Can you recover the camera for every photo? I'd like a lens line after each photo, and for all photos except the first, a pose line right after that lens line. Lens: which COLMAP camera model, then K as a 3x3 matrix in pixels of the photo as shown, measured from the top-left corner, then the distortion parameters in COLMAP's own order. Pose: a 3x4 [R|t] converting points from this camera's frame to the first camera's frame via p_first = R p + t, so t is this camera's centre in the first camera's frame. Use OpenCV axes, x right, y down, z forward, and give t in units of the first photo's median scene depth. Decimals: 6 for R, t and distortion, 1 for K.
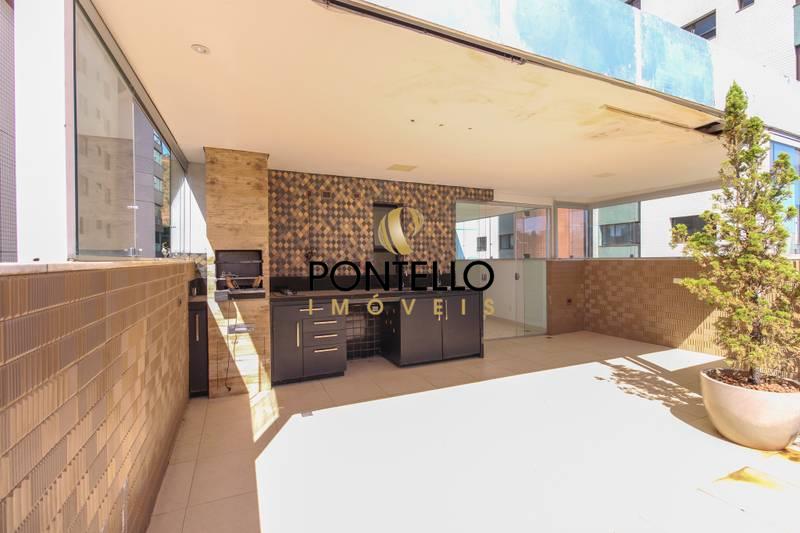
lens RADIAL K [[368.1, 0, 405.5], [0, 368.1, 261.8], [0, 0, 1]] dist [0.021318, -0.014335]
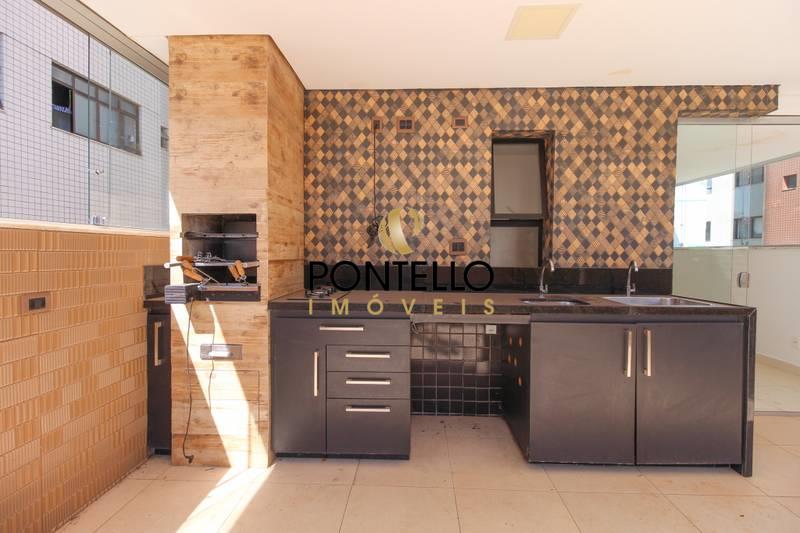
lens RADIAL K [[368.1, 0, 405.5], [0, 368.1, 261.8], [0, 0, 1]] dist [0.021318, -0.014335]
pose [[0.895323, 0.024672, -0.444733, 0.046847], [-0.016442, 0.999615, 0.022355, 0.018865], [0.445113, -0.012702, 0.895384, 0.488016]]
